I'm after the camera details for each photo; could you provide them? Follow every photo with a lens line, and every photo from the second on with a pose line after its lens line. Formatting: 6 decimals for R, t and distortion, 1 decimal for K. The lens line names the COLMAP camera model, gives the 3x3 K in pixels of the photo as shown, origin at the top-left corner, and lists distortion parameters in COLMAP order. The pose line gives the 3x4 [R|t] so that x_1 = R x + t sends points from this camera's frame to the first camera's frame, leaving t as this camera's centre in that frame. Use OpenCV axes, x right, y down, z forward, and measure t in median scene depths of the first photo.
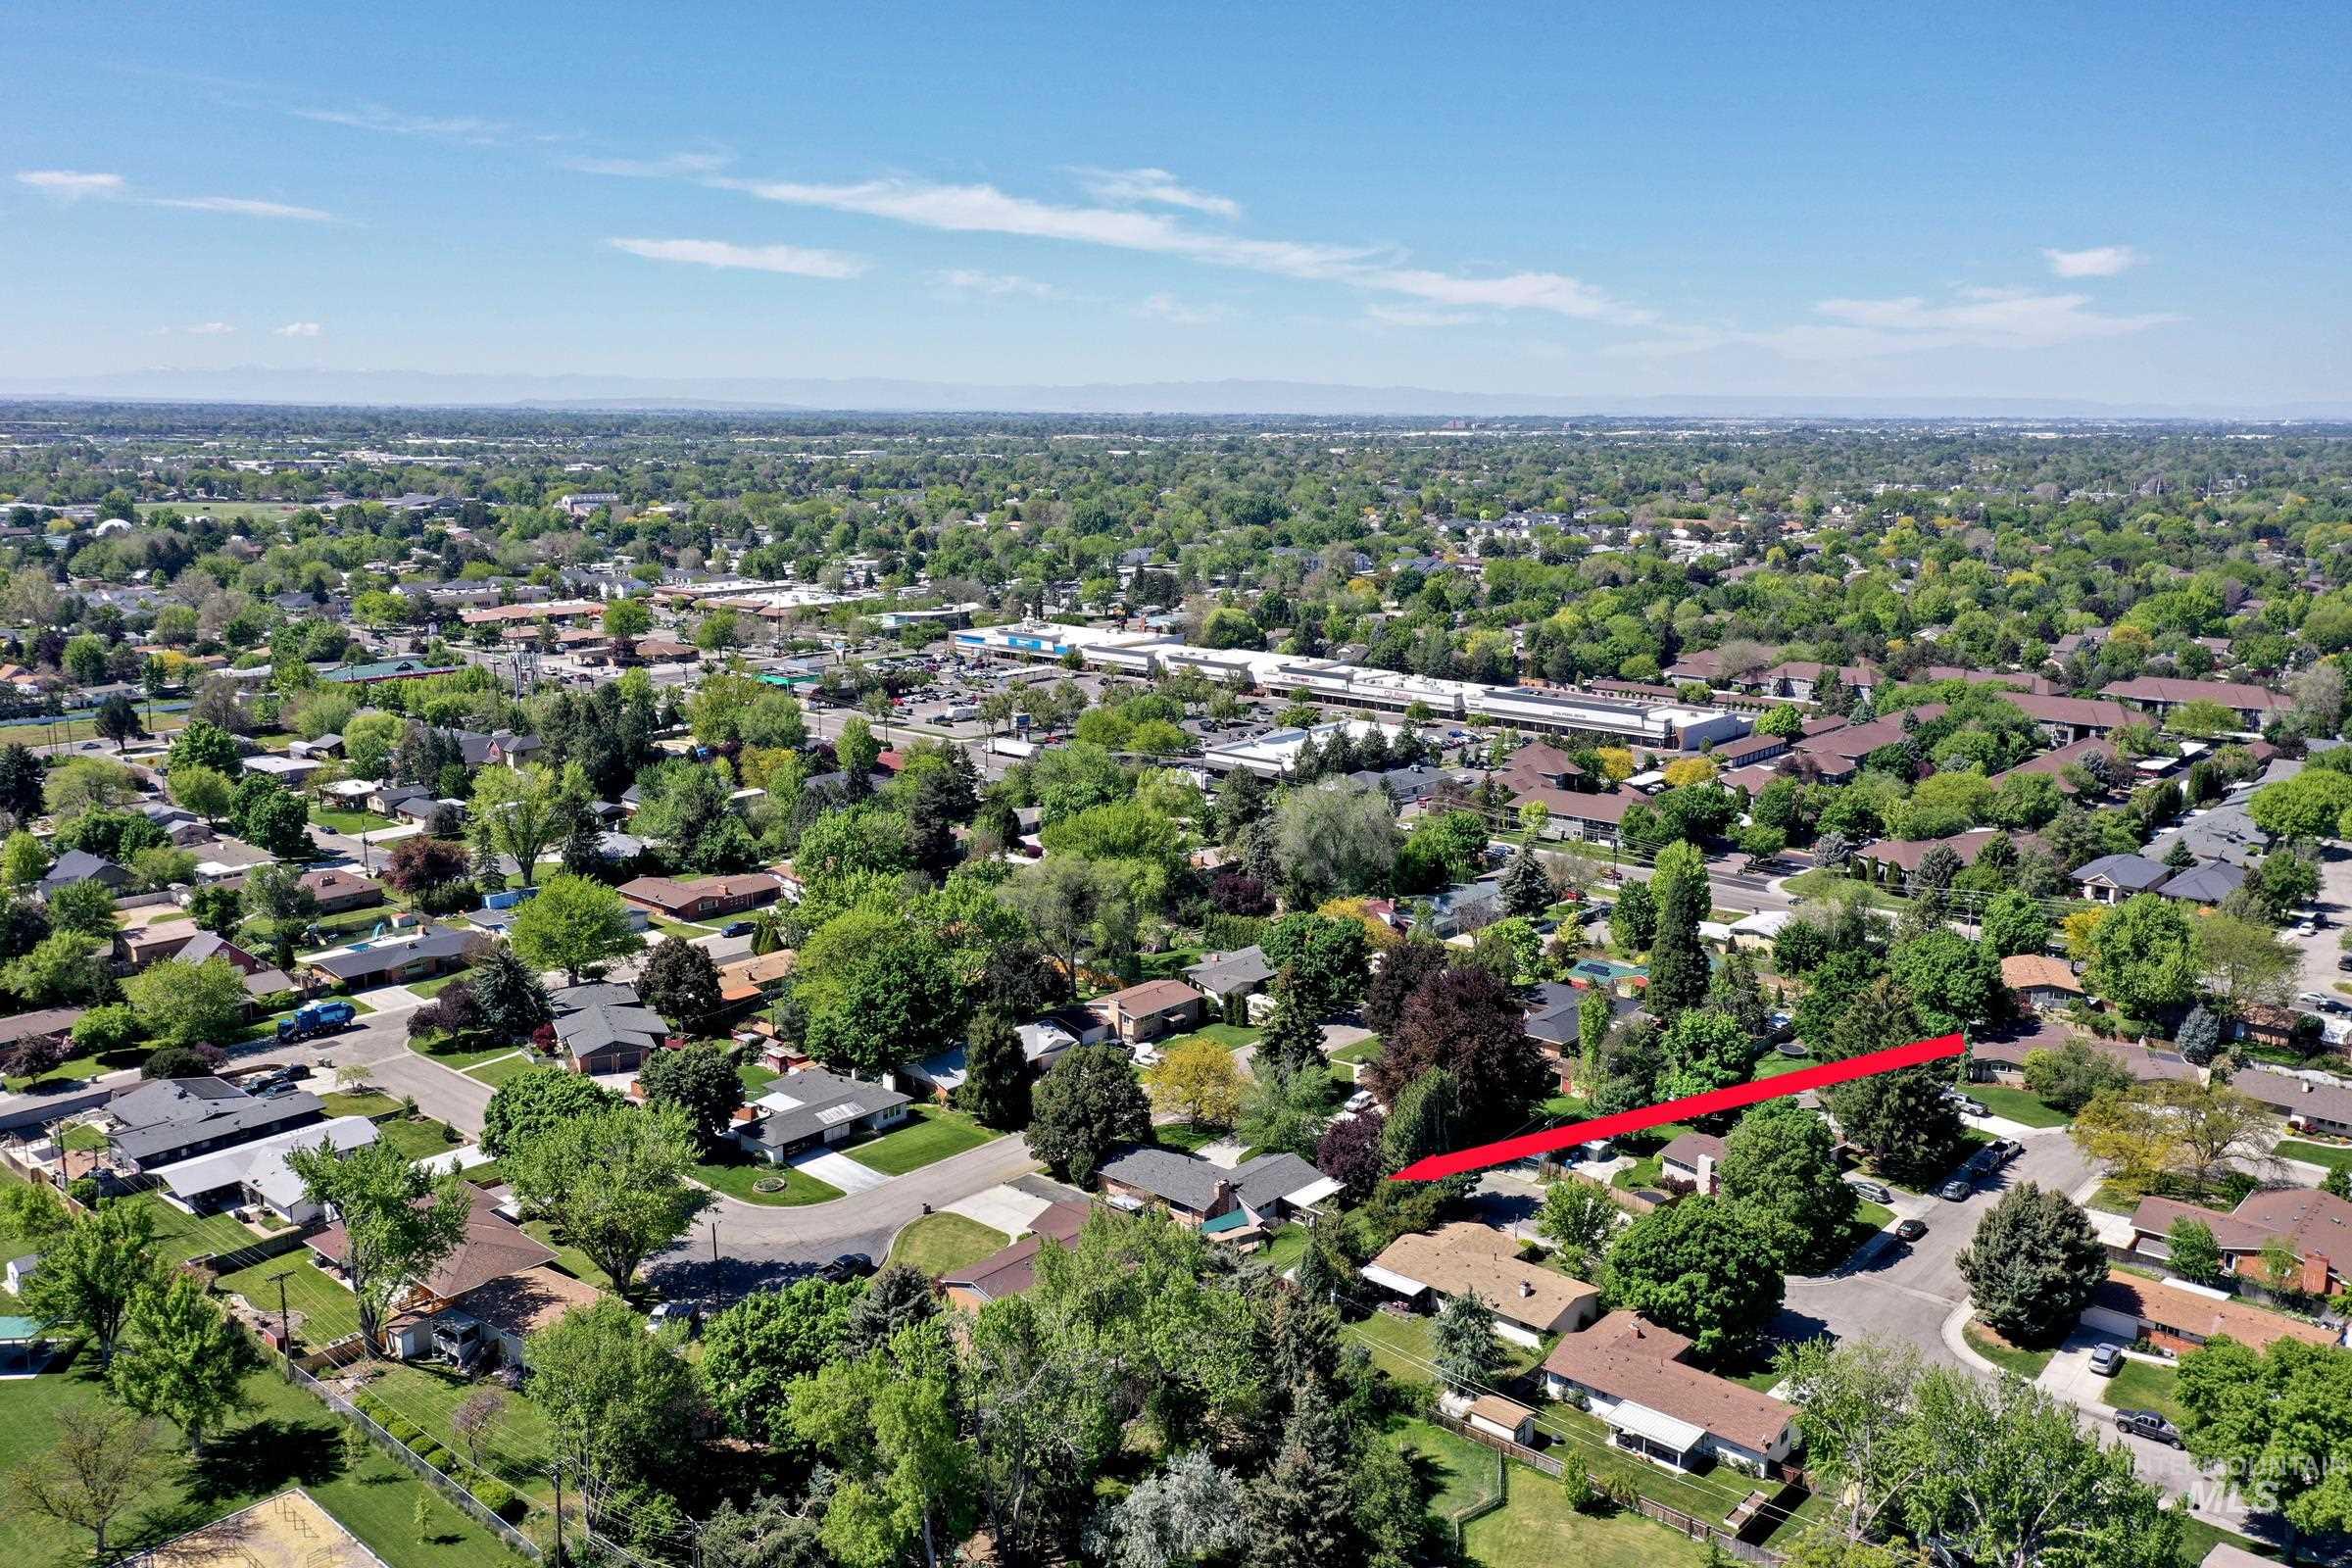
lens RADIAL K [[1874.8, 0, 1185.3], [0, 1874.8, 783.3], [0, 0, 1]] dist [0.019121, 0.009424]
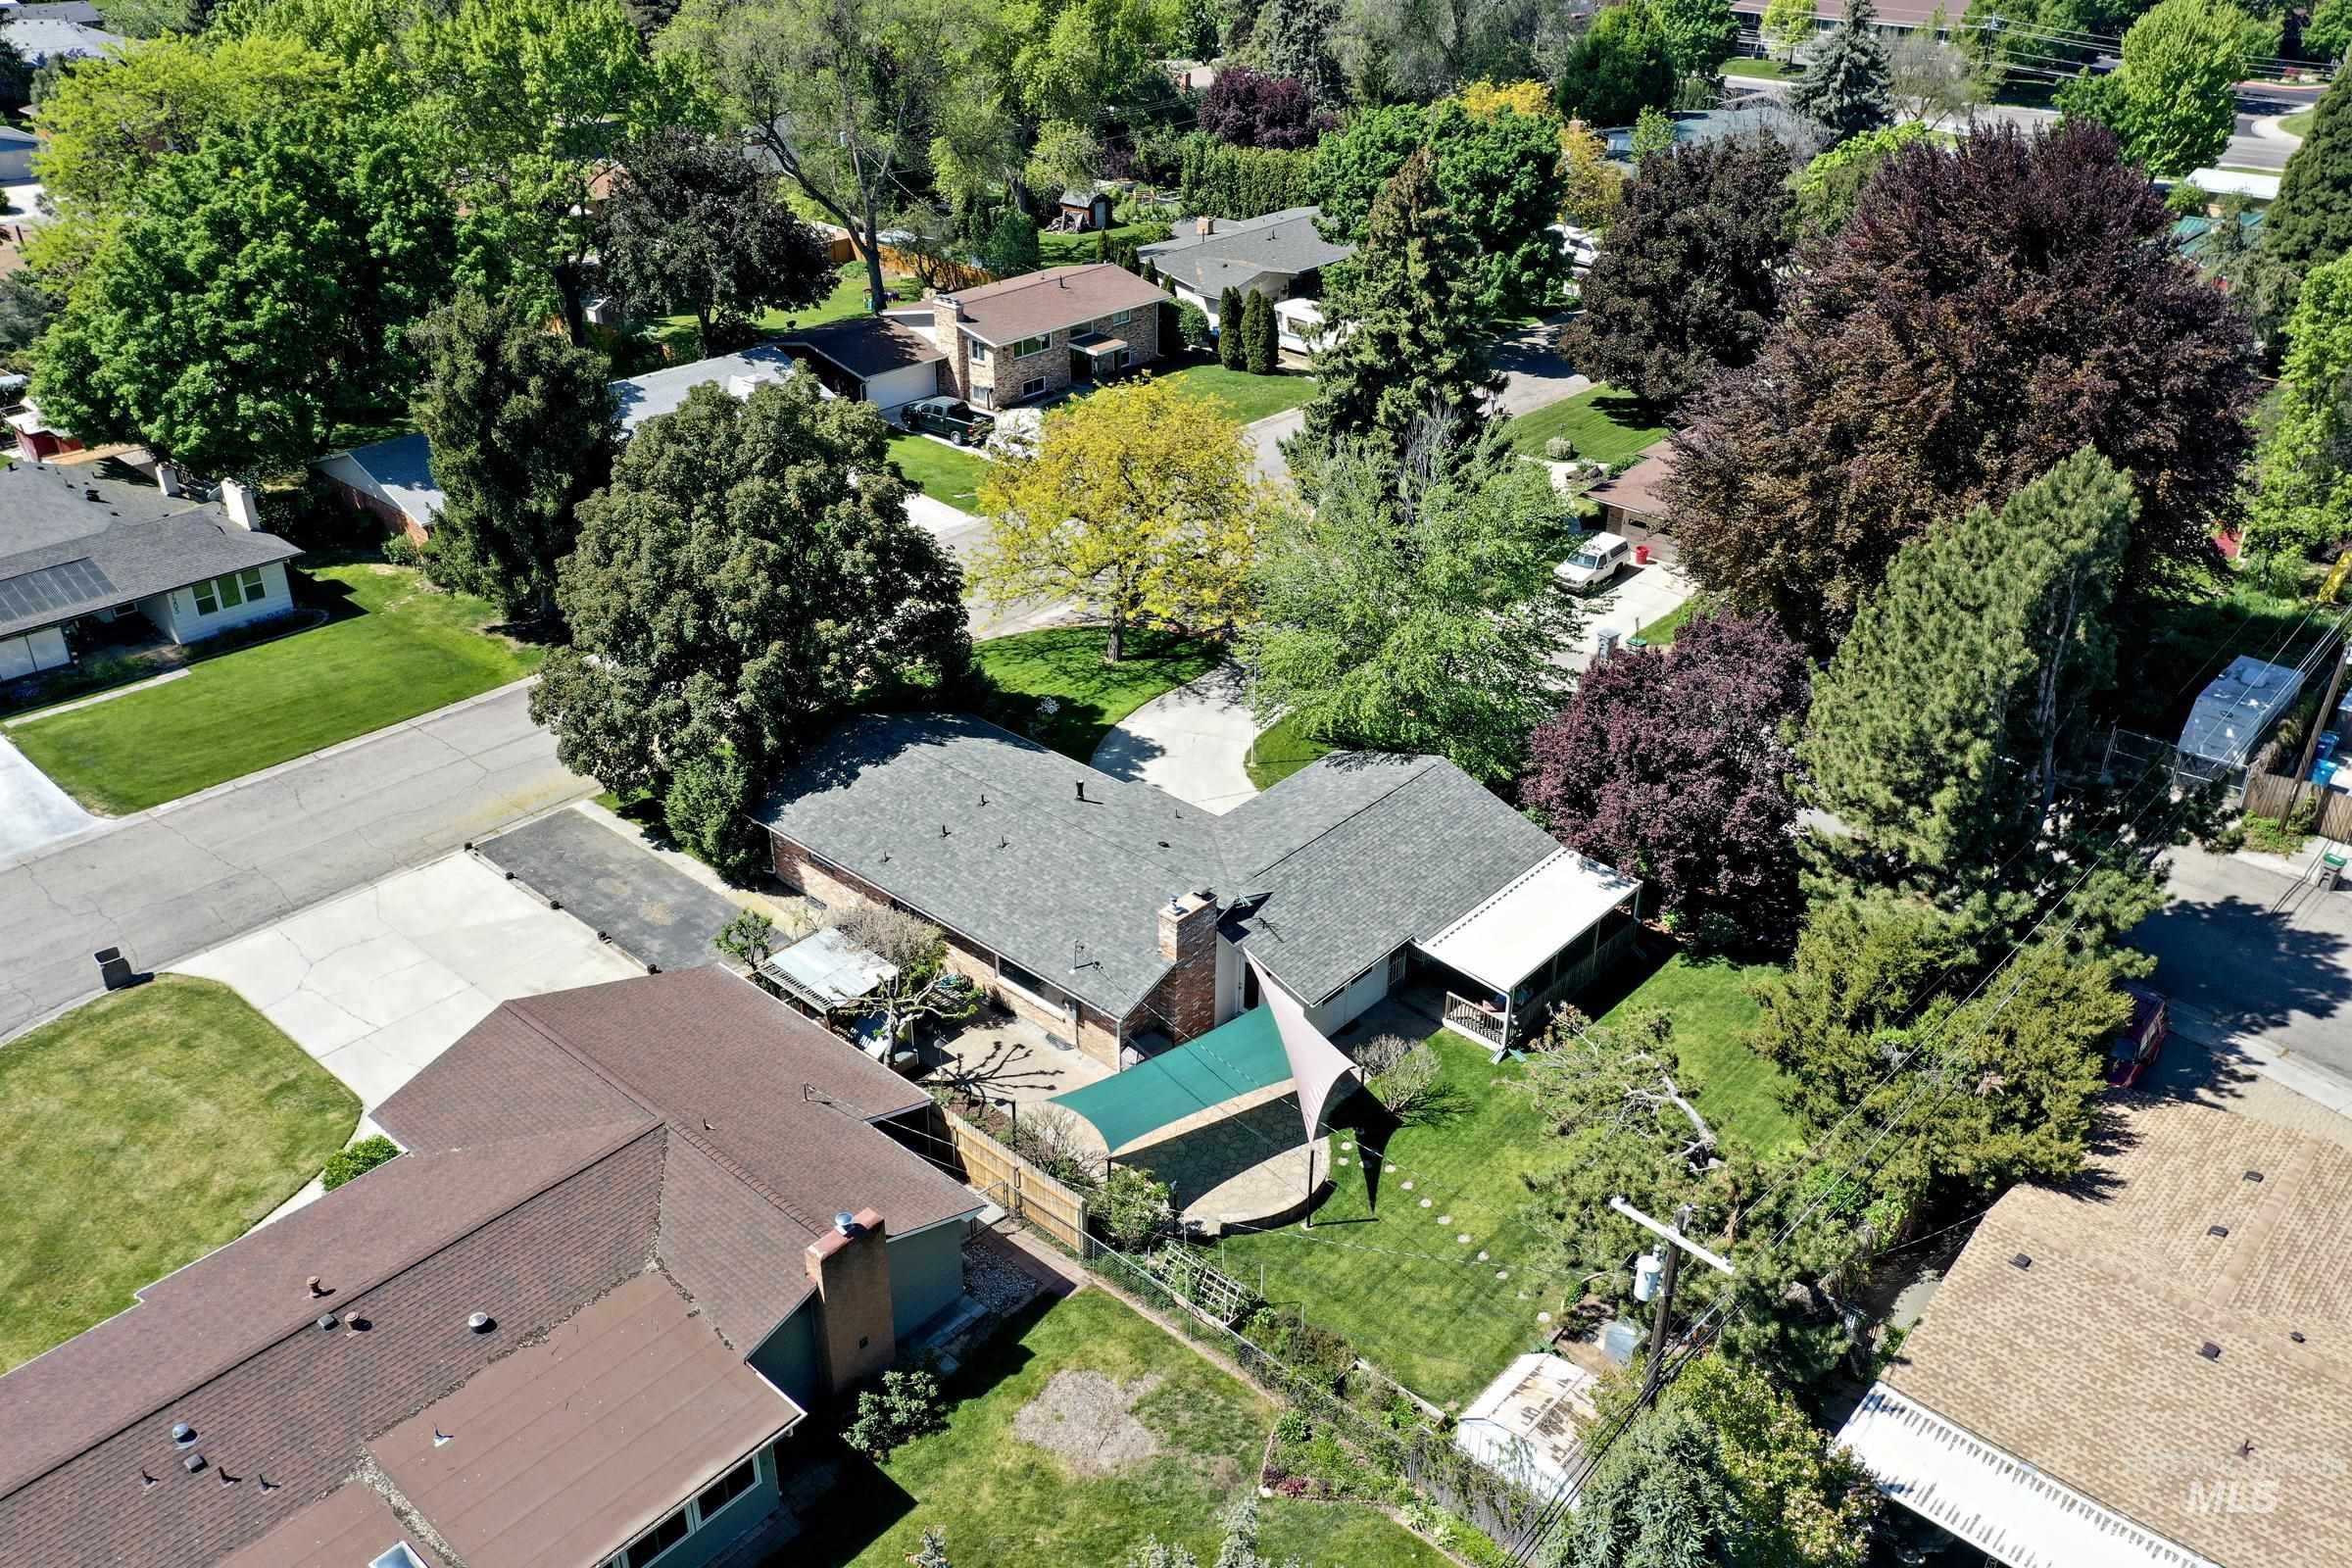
lens RADIAL K [[1874.8, 0, 1183.7], [0, 1874.8, 783.1], [0, 0, 1]] dist [0.019121, 0.009424]
pose [[0.999976, 0.003843, -0.005825, 0.017231], [-0.001876, 0.952029, 0.306002, 0.100289], [0.006721, -0.305983, 0.952013, 0.645804]]
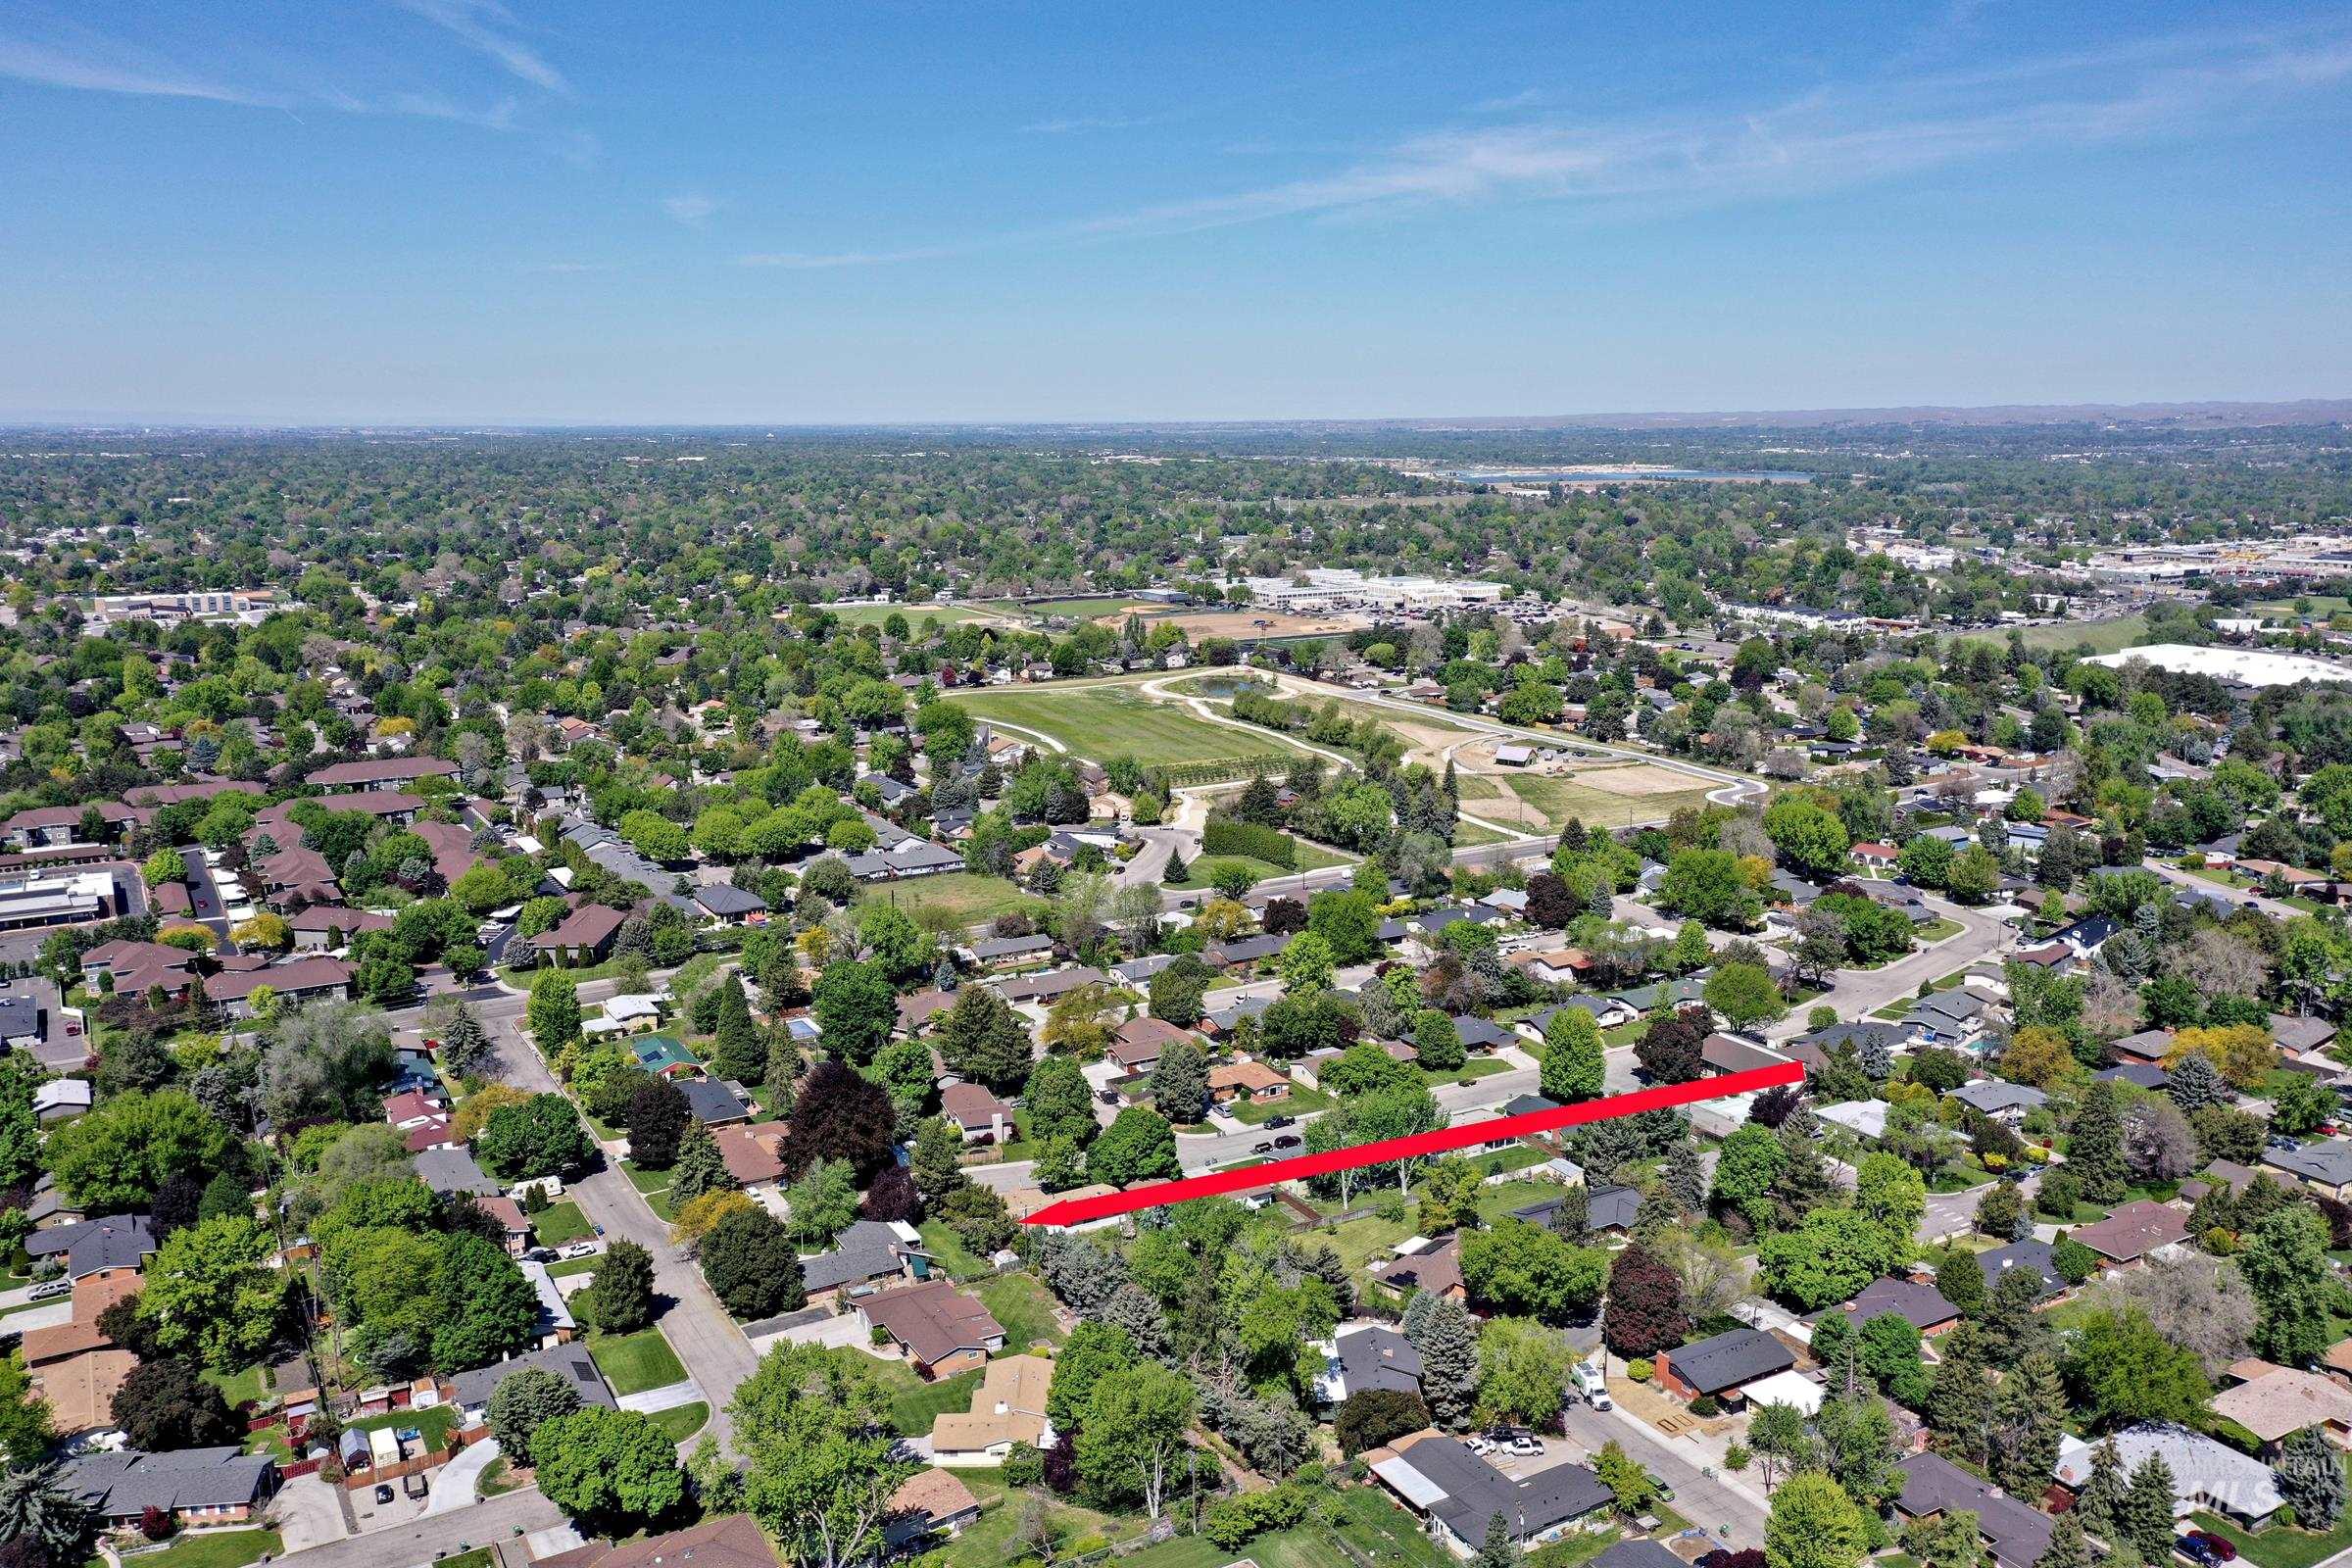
lens RADIAL K [[1874.8, 0, 1170.1], [0, 1874.8, 793.2], [0, 0, 1]] dist [0.019121, 0.009424]
pose [[0.321115, -0.195722, 0.926595, -1.003503], [0.189424, 0.971914, 0.139649, -0.242003], [-0.927903, 0.130676, 0.349171, 0.220228]]
